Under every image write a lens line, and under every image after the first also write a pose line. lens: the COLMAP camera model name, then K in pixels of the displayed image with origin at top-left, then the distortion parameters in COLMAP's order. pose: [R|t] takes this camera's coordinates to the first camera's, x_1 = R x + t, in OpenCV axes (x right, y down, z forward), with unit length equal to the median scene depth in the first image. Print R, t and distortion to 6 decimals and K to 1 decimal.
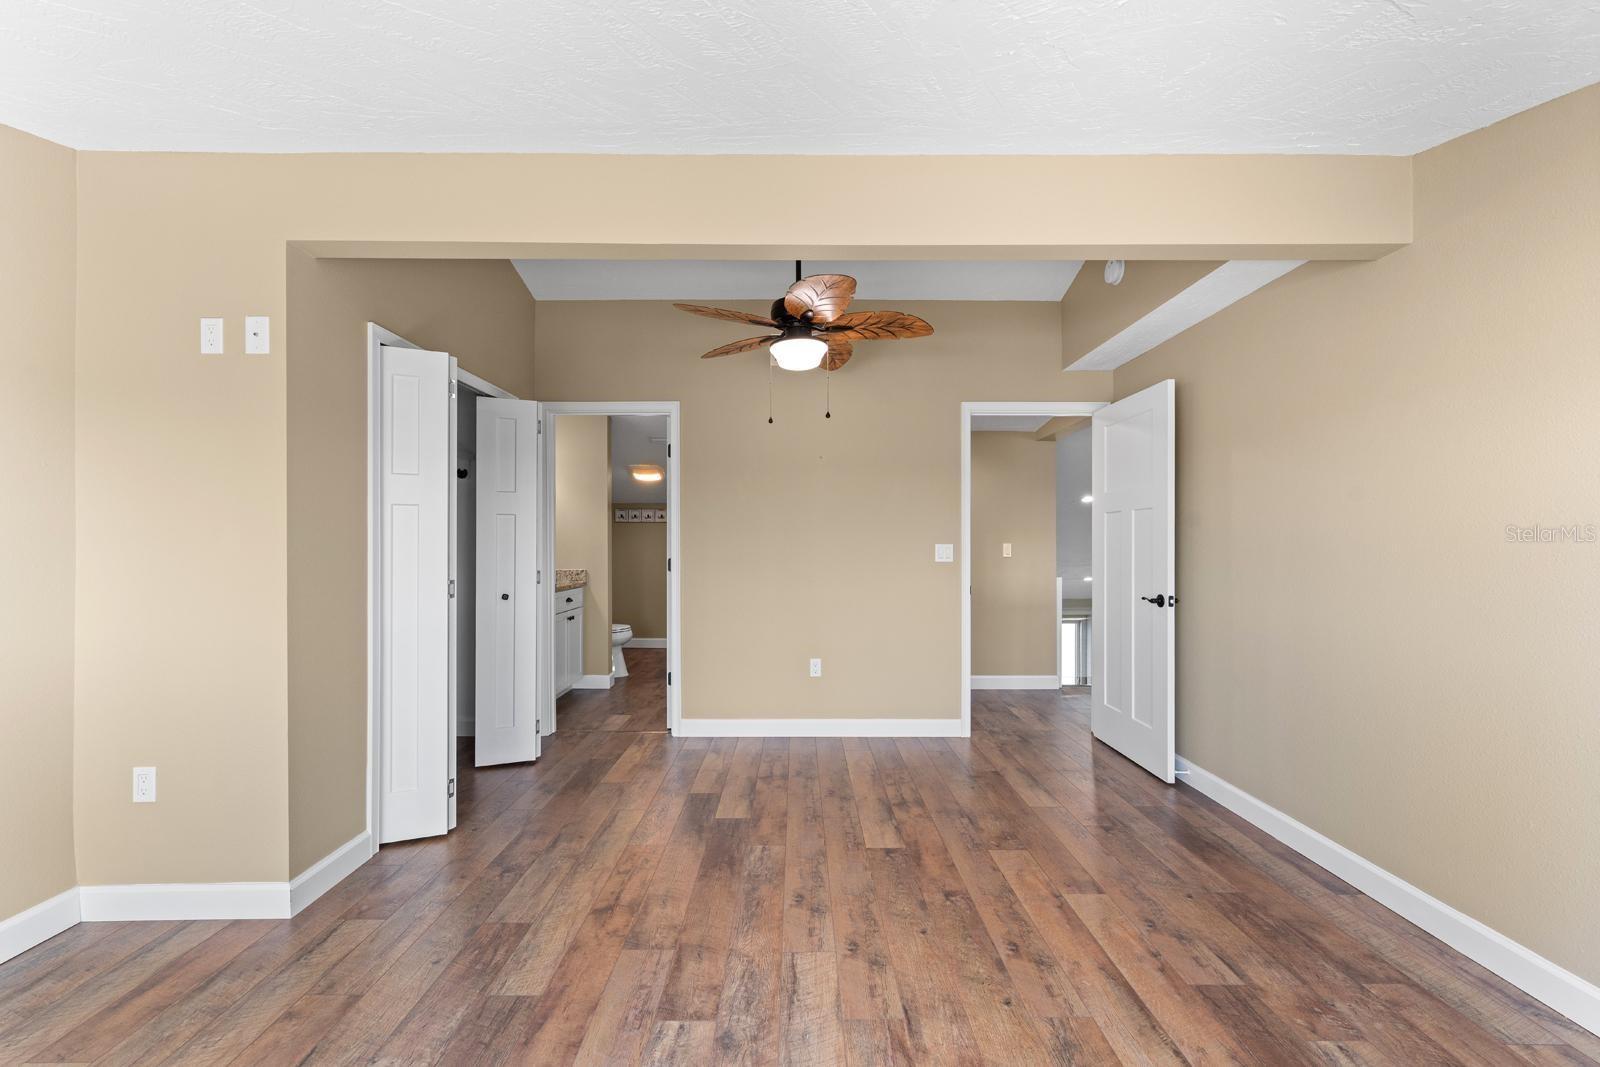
lens RADIAL K [[652.9, 0, 803.3], [0, 652.9, 538.5], [0, 0, 1]] dist [0.003312, -0.001770]
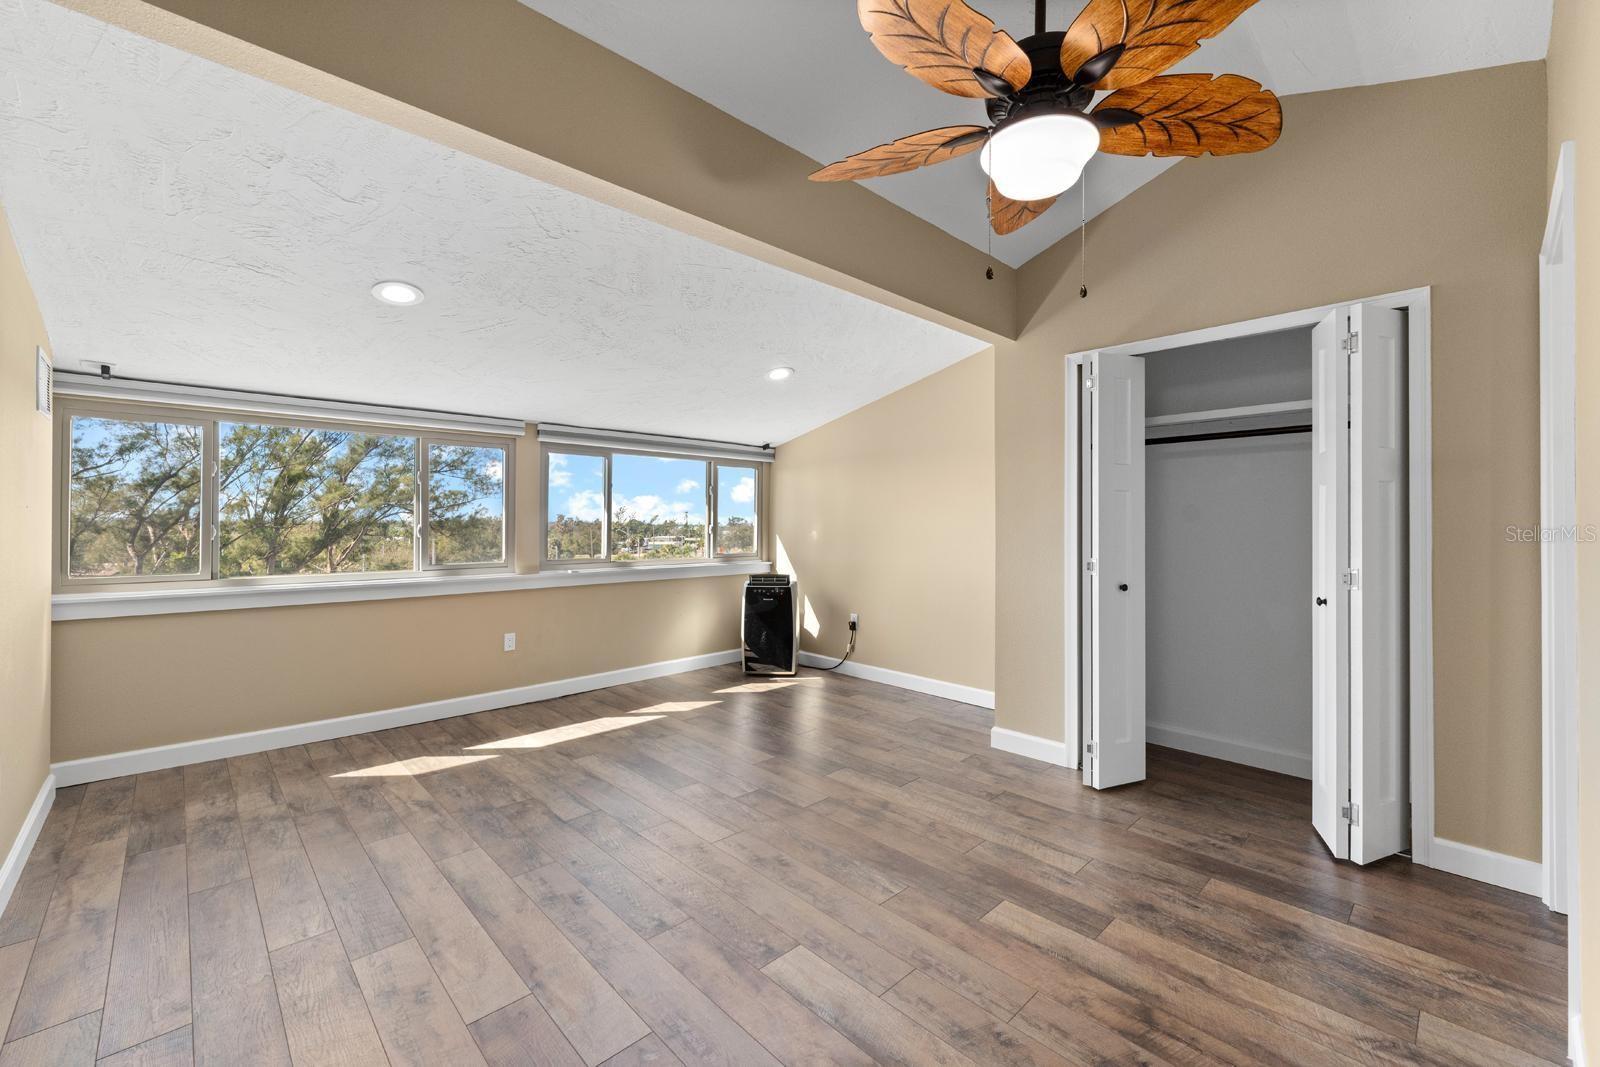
lens RADIAL K [[652.9, 0, 811.1], [0, 652.9, 524.1], [0, 0, 1]] dist [0.003312, -0.001770]
pose [[-0.721452, -0.003617, -0.692455, 0.631694], [0.002173, 0.999970, -0.007487, 0.009607], [0.692461, -0.006907, -0.721422, 1.631568]]
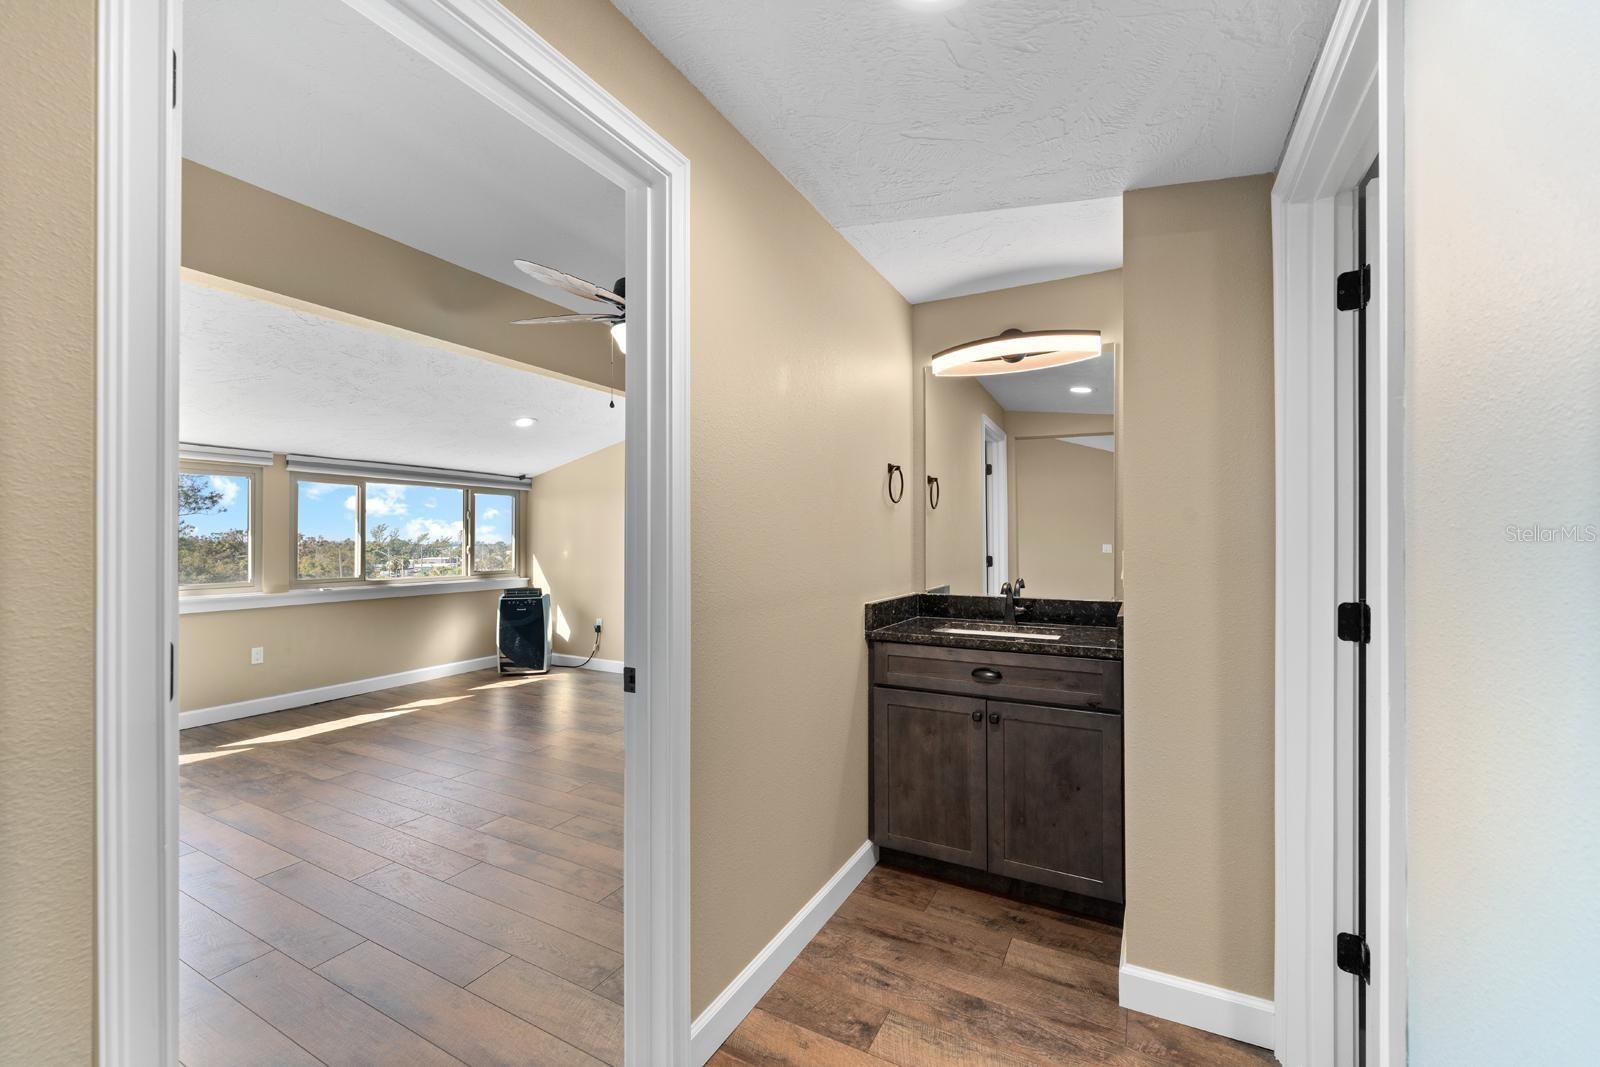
lens RADIAL K [[652.9, 0, 812.3], [0, 652.9, 541.0], [0, 0, 1]] dist [0.003312, -0.001770]
pose [[-0.482955, -0.001871, -0.875643, 0.853093], [0.009702, 0.999925, -0.007487, 0.007572], [0.875592, -0.012112, -0.482900, 2.074787]]
